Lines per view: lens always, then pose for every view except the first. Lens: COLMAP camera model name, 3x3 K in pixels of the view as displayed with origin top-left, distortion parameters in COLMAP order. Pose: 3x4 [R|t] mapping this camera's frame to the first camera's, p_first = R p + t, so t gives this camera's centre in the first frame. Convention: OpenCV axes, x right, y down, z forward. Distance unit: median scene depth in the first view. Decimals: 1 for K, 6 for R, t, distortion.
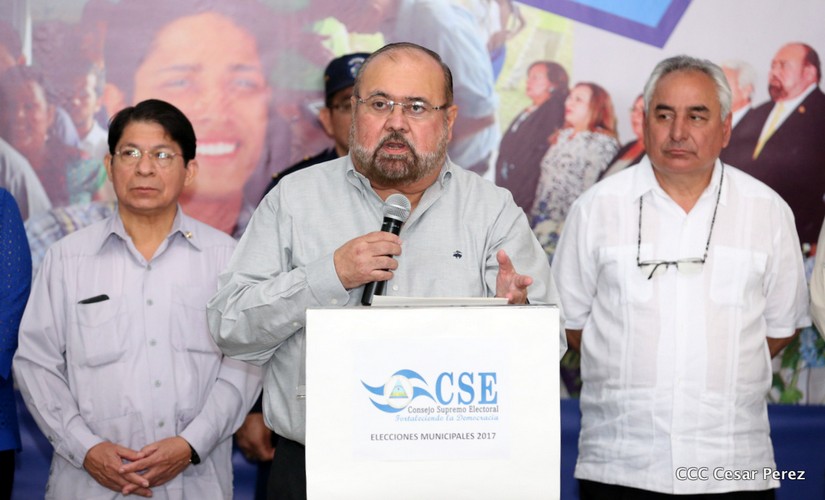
lens RADIAL K [[3689.4, 0, 413.1], [0, 3689.4, 250.1], [0, 0, 1]] dist [0.438005, 0.000000]
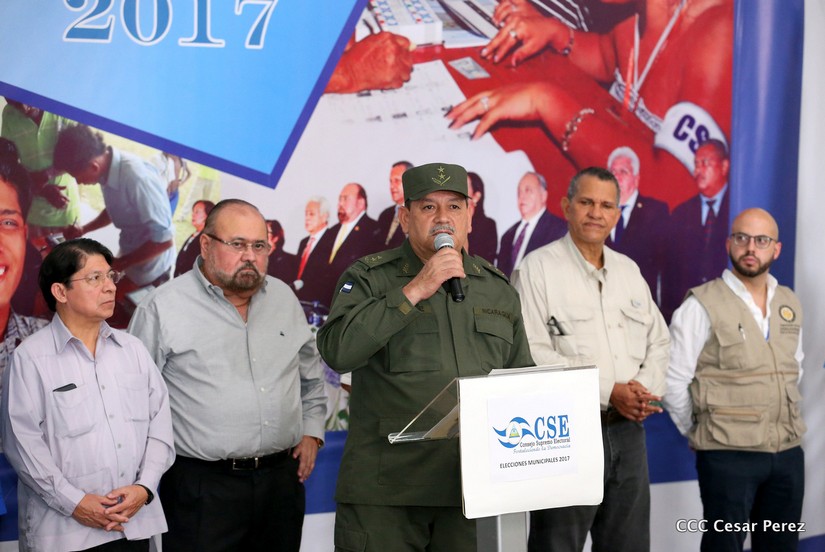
lens RADIAL K [[2573.2, 0, 418.4], [0, 2573.2, 280.2], [0, 0, 1]] dist [-0.038508, 0.000000]
pose [[0.866982, -0.045630, 0.496246, -0.529009], [0.052069, 0.998643, 0.000858, -0.023729], [-0.495612, 0.025095, 0.868181, 0.148315]]
